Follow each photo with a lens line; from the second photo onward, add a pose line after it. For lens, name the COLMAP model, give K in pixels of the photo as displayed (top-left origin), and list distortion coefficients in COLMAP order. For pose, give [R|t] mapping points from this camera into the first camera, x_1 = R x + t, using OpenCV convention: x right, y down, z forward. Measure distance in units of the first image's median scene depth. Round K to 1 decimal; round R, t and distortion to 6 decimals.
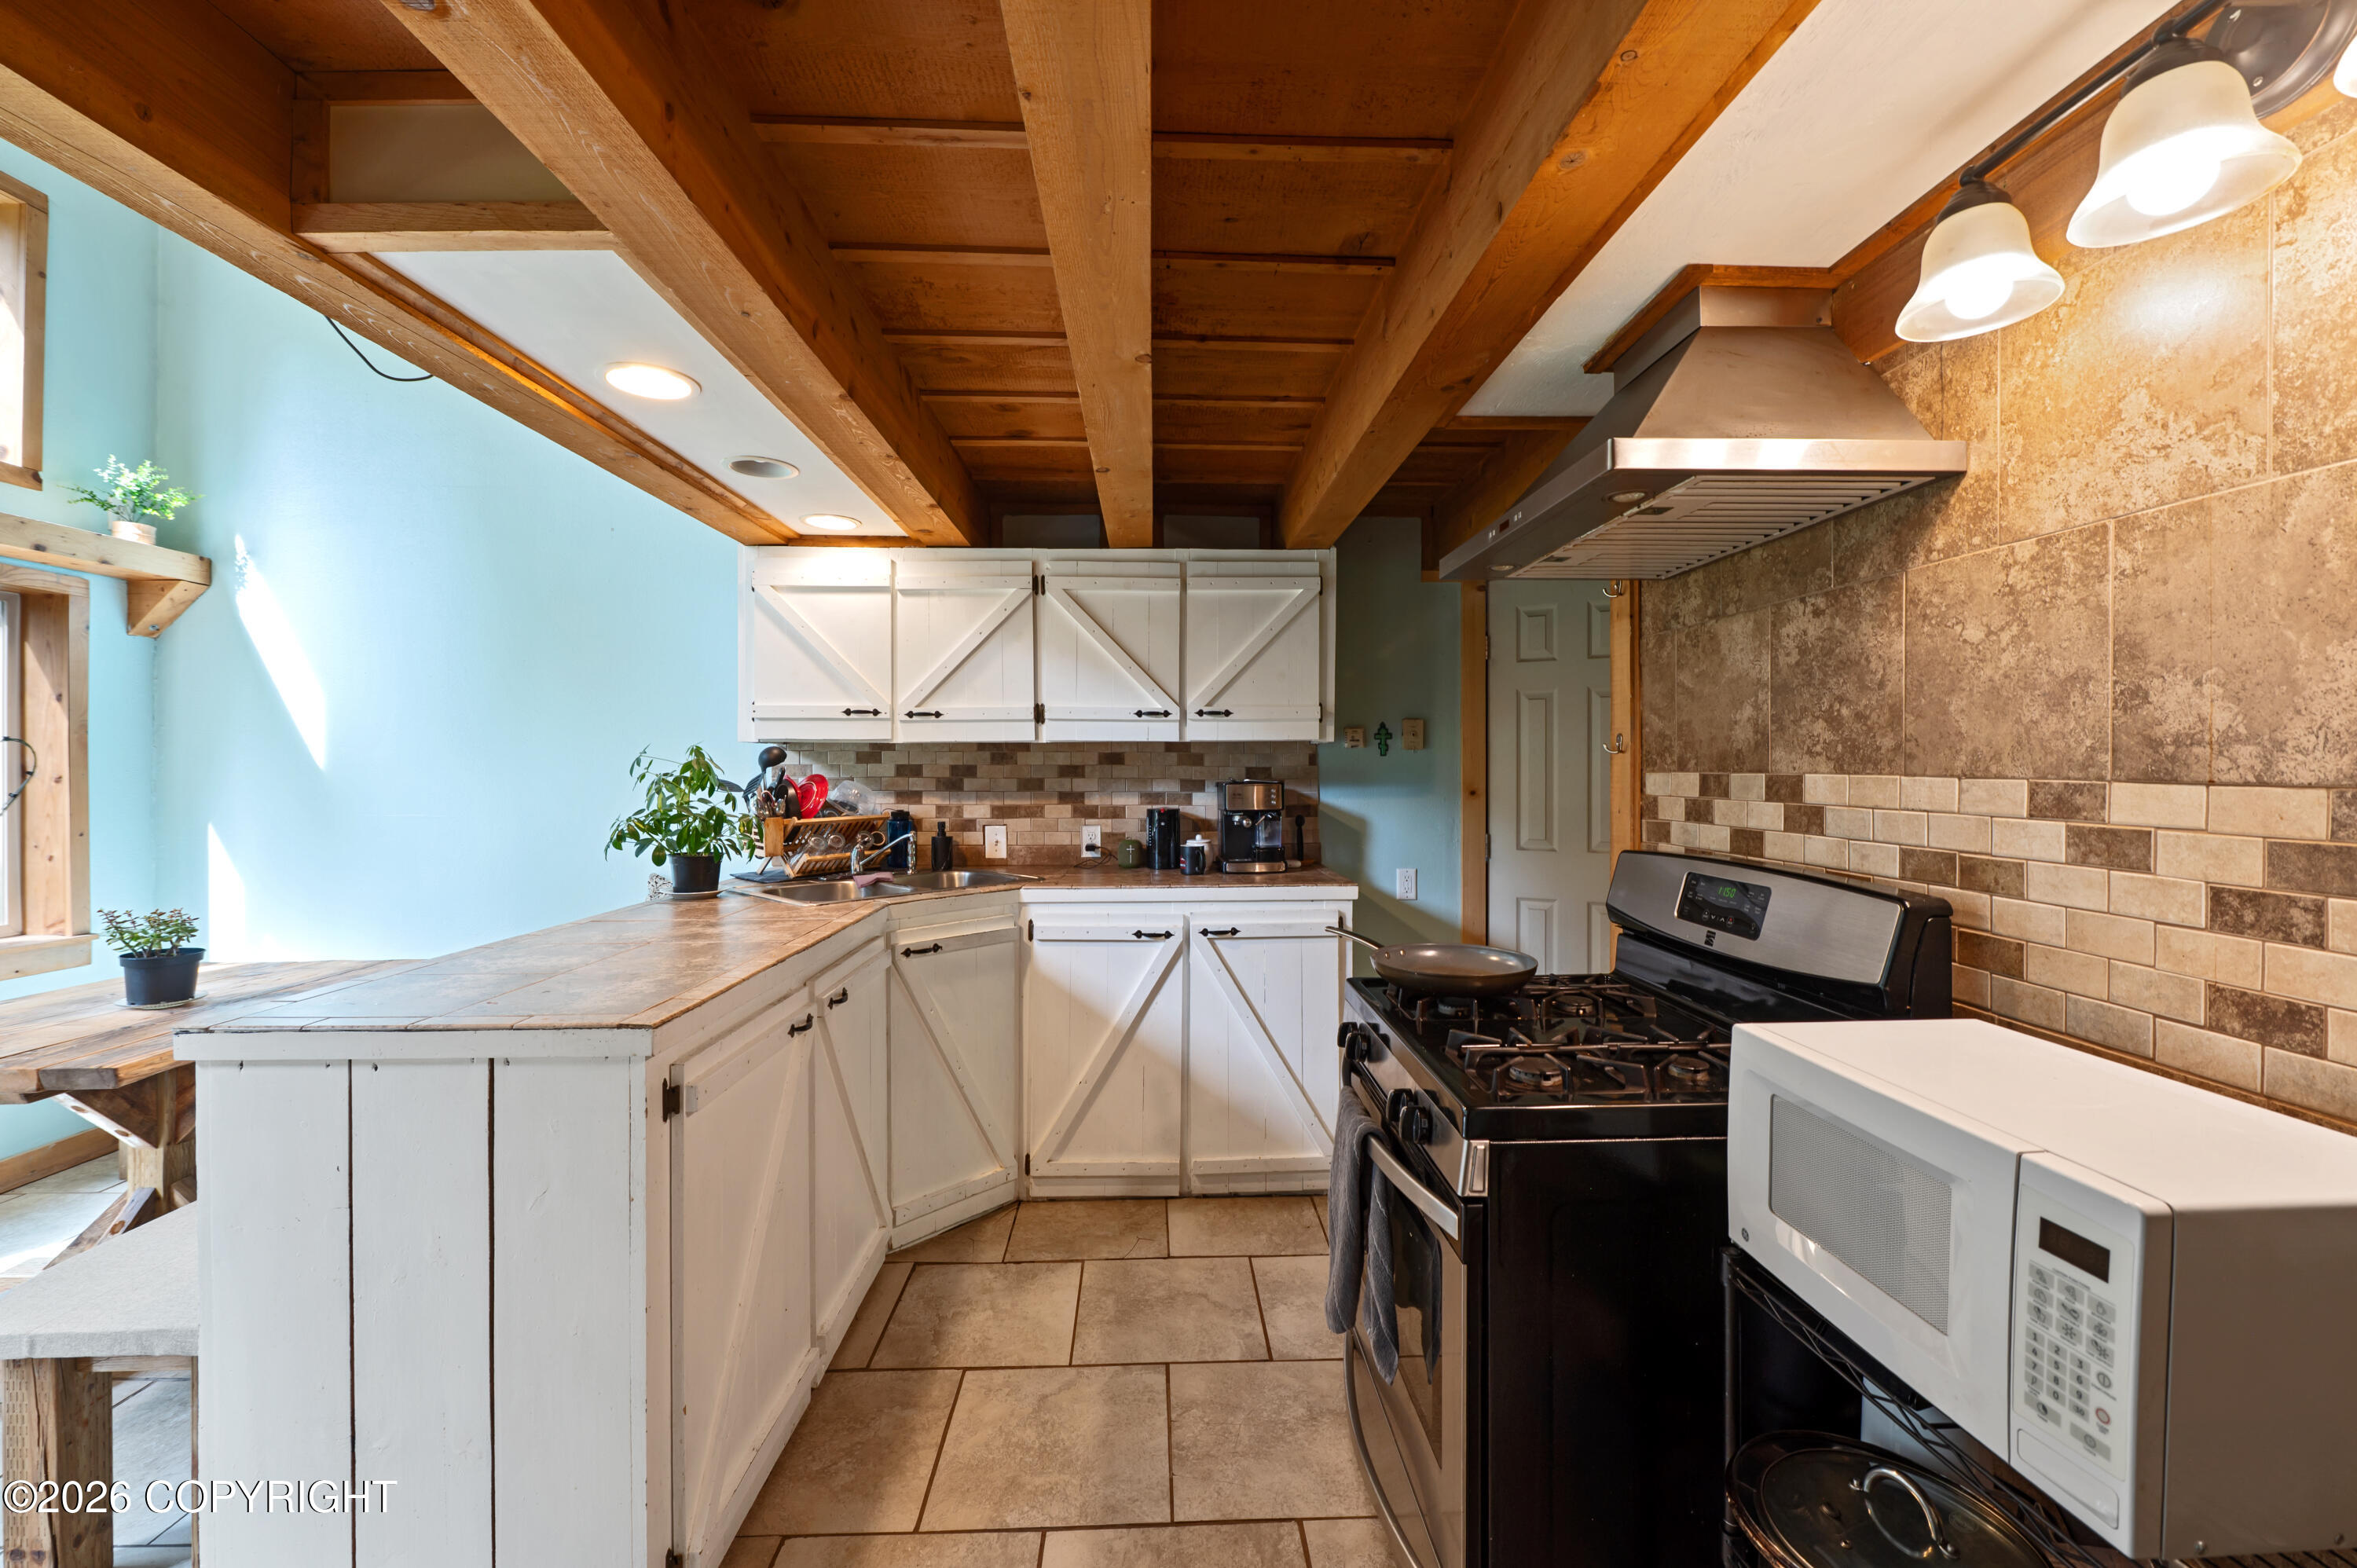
lens RADIAL K [[940.3, 0, 1180.6], [0, 940.3, 766.7], [0, 0, 1]] dist [-0.008909, -0.000075]
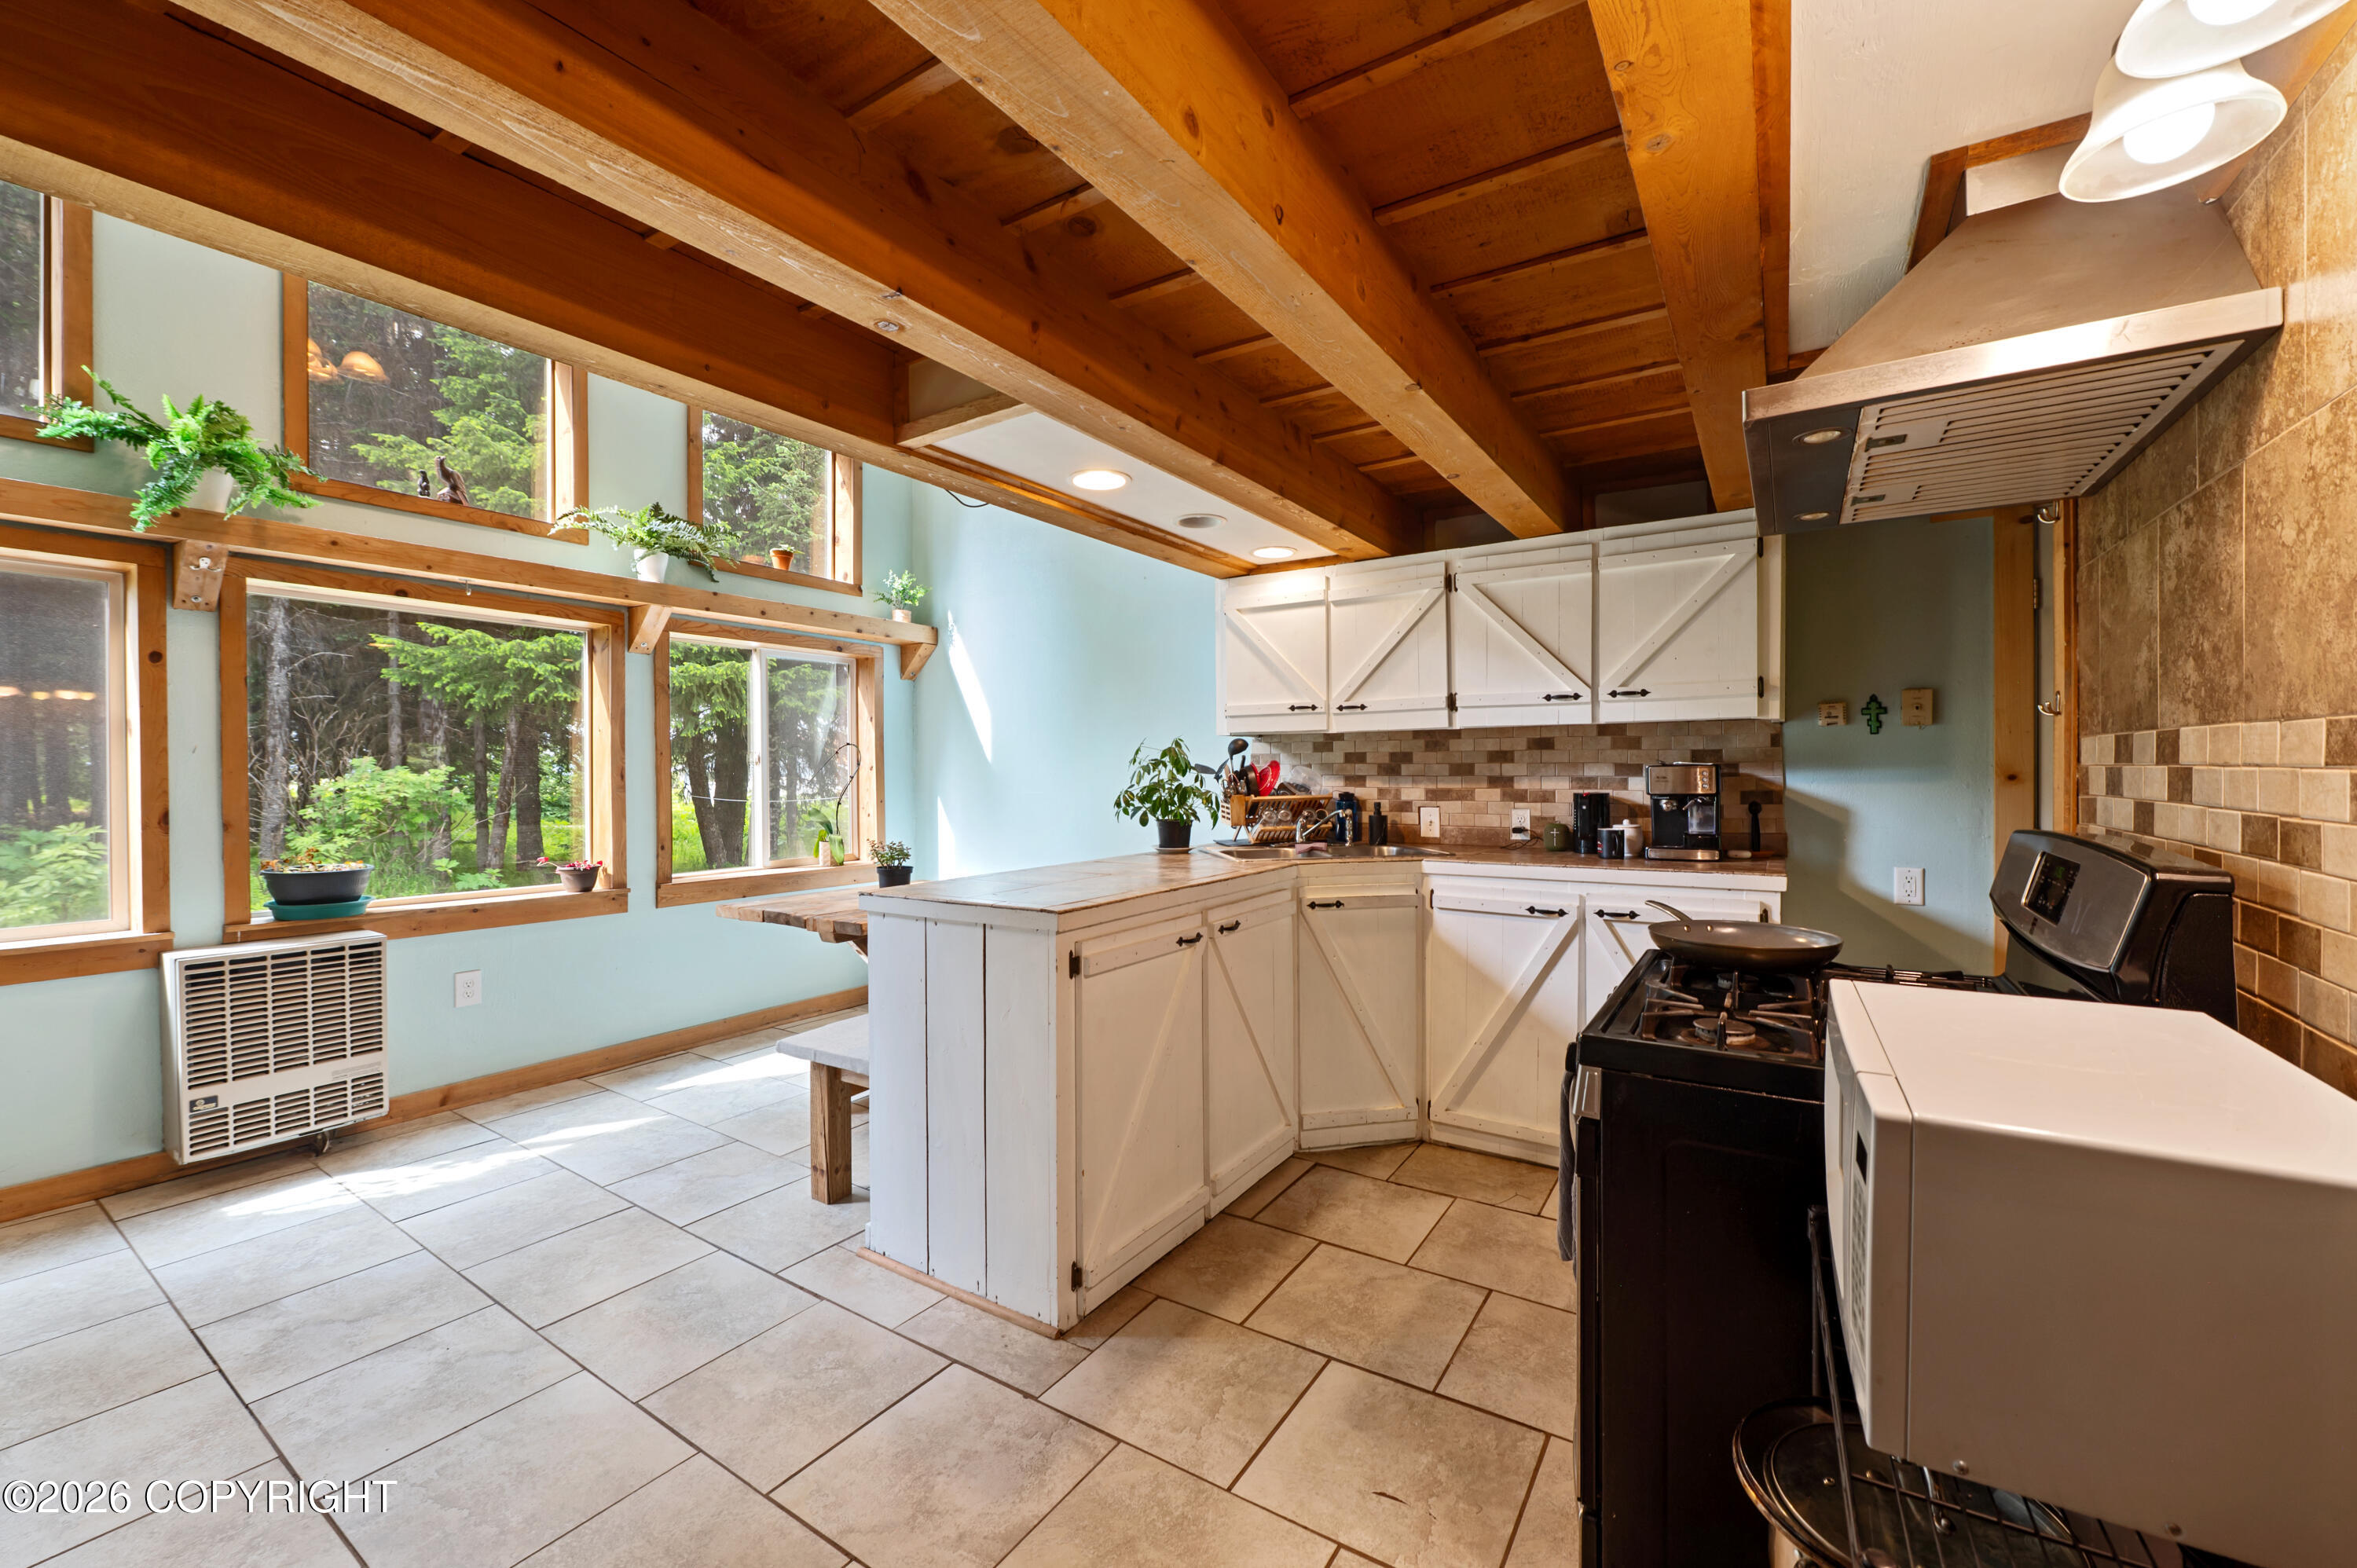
lens RADIAL K [[934.7, 0, 1177.4], [0, 934.7, 777.2], [0, 0, 1]] dist [-0.006890, -0.000439]
pose [[0.818797, -0.000267, -0.574082, 0.226258], [0.006516, 0.999940, 0.008828, 0.019959], [0.574045, -0.010969, 0.818750, -0.067835]]
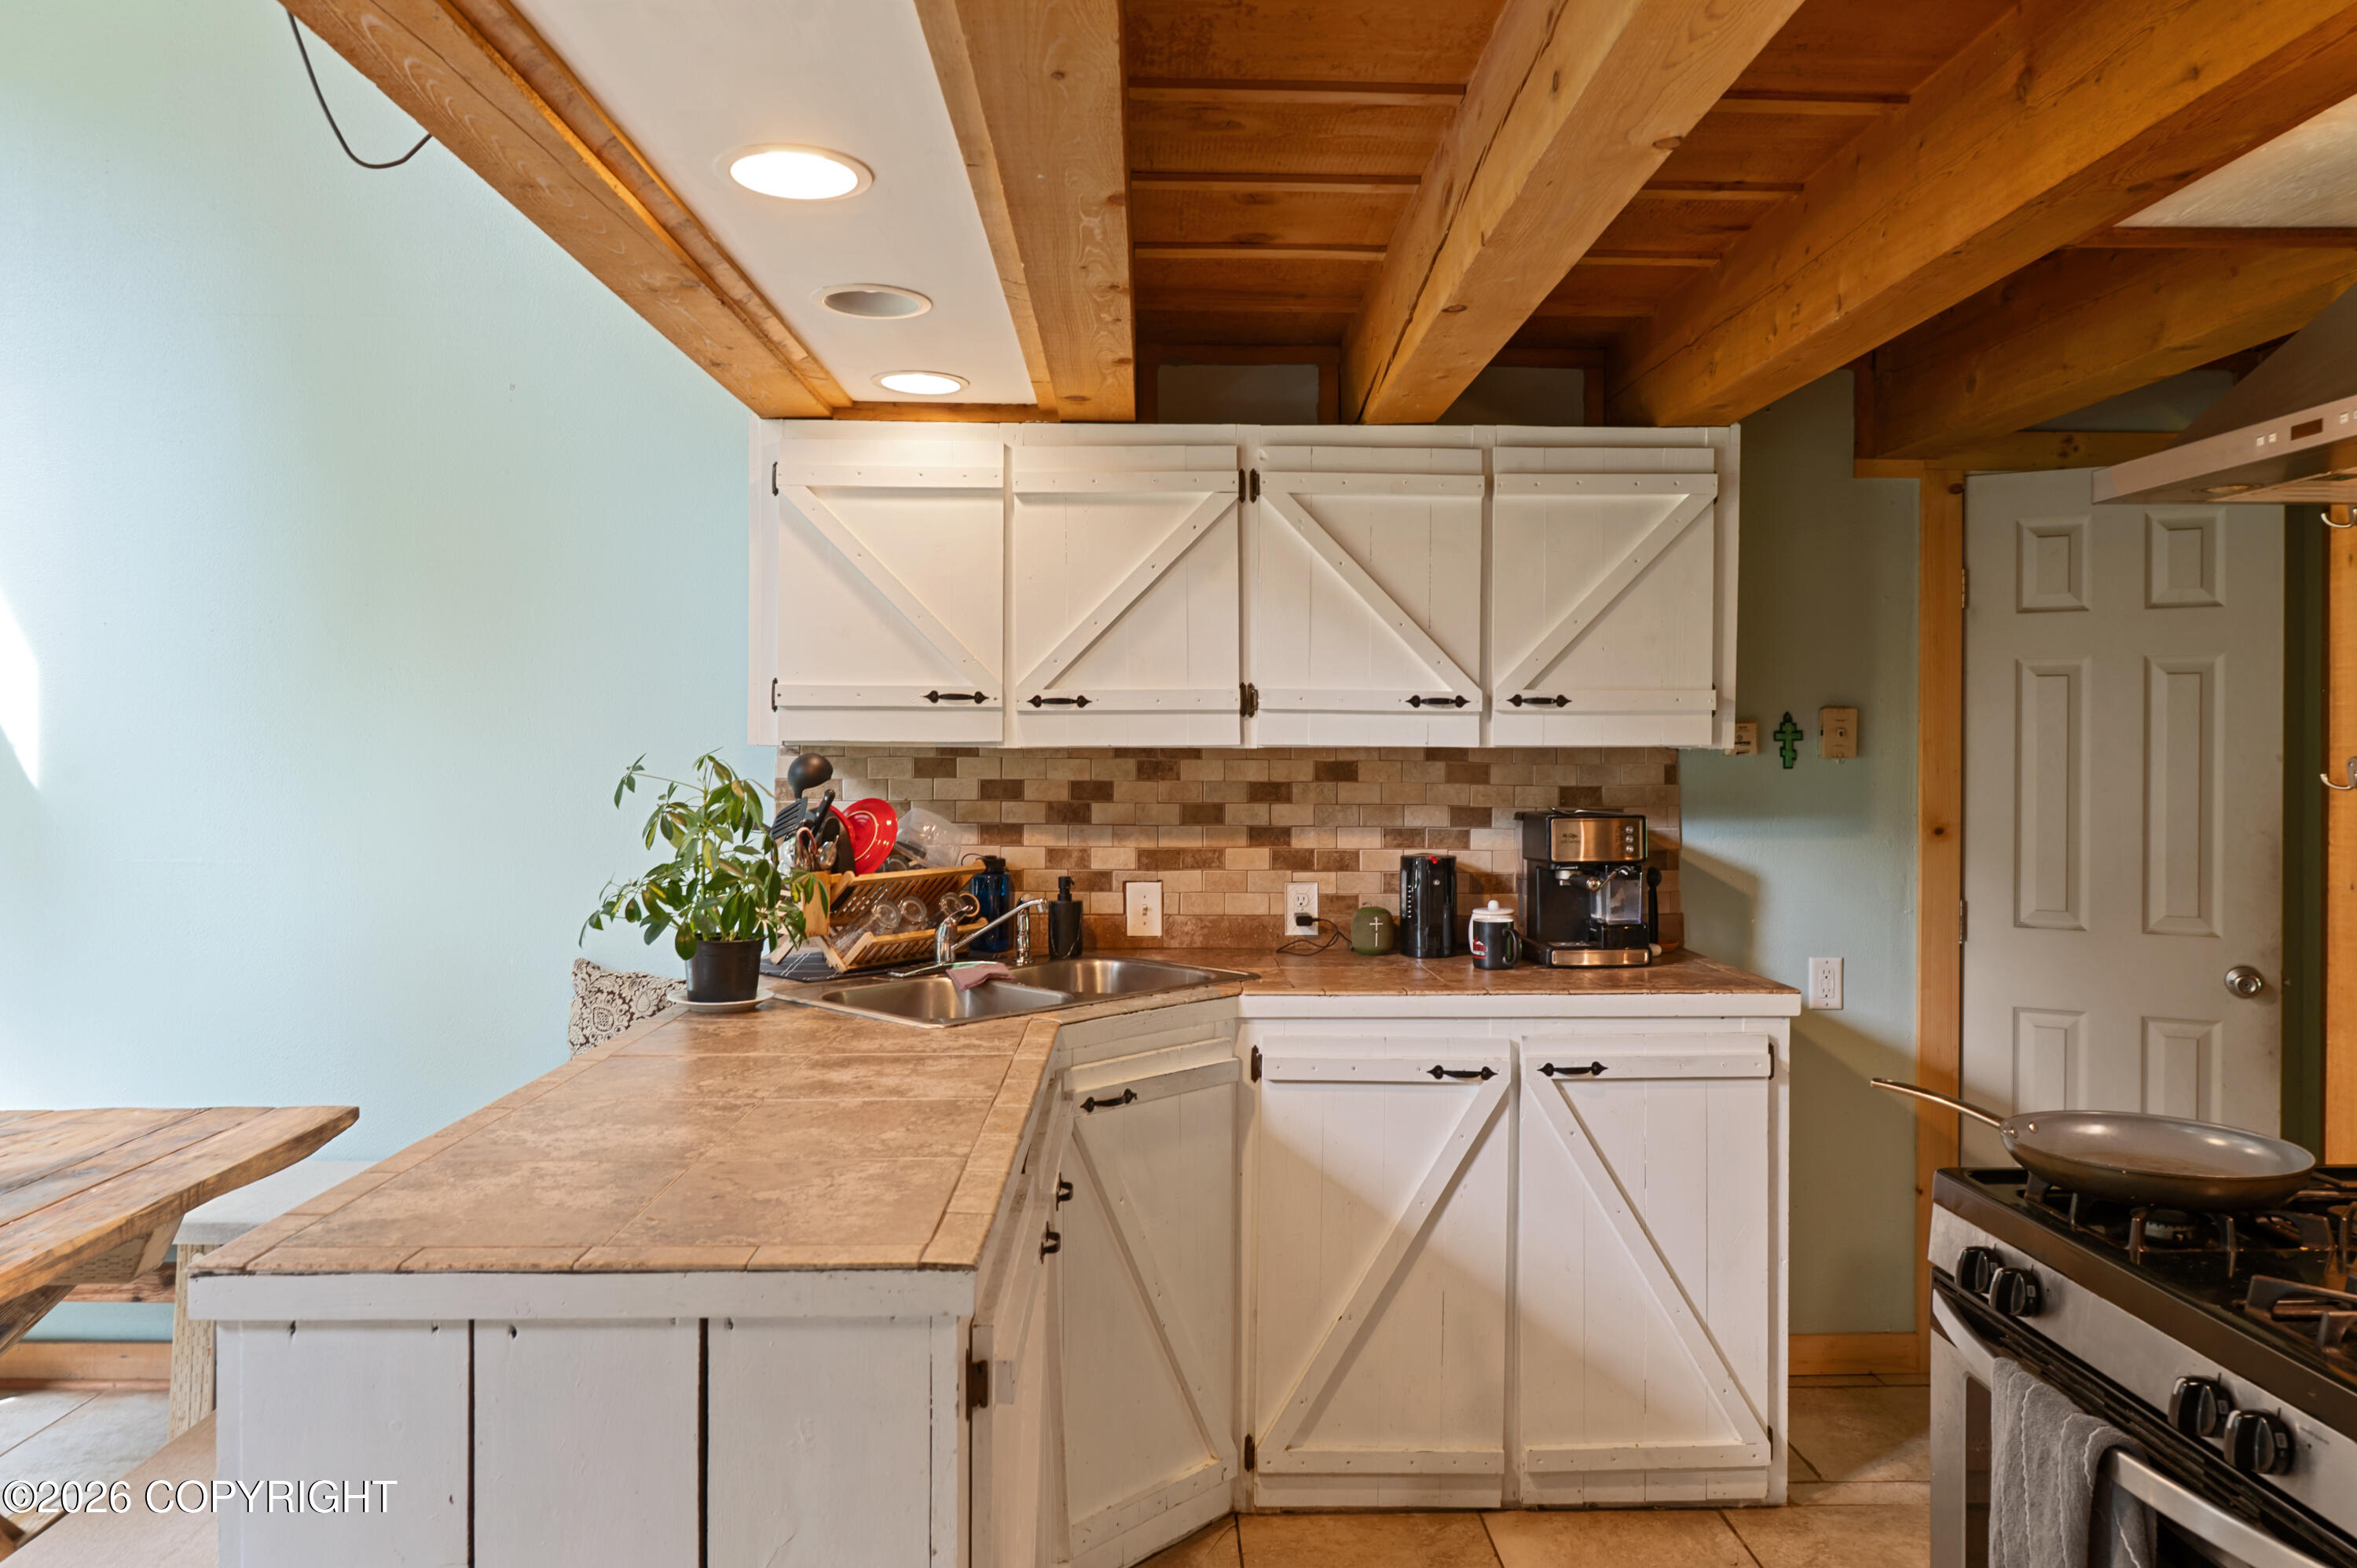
lens RADIAL K [[1569.1, 0, 1175.7], [0, 1569.1, 756.4], [0, 0, 1]] dist [-0.004937, -0.000796]
pose [[0.999901, 0.004841, -0.013226, -0.199200], [-0.004781, 0.999978, 0.004586, -0.027184], [0.013248, -0.004522, 0.999902, -0.003793]]
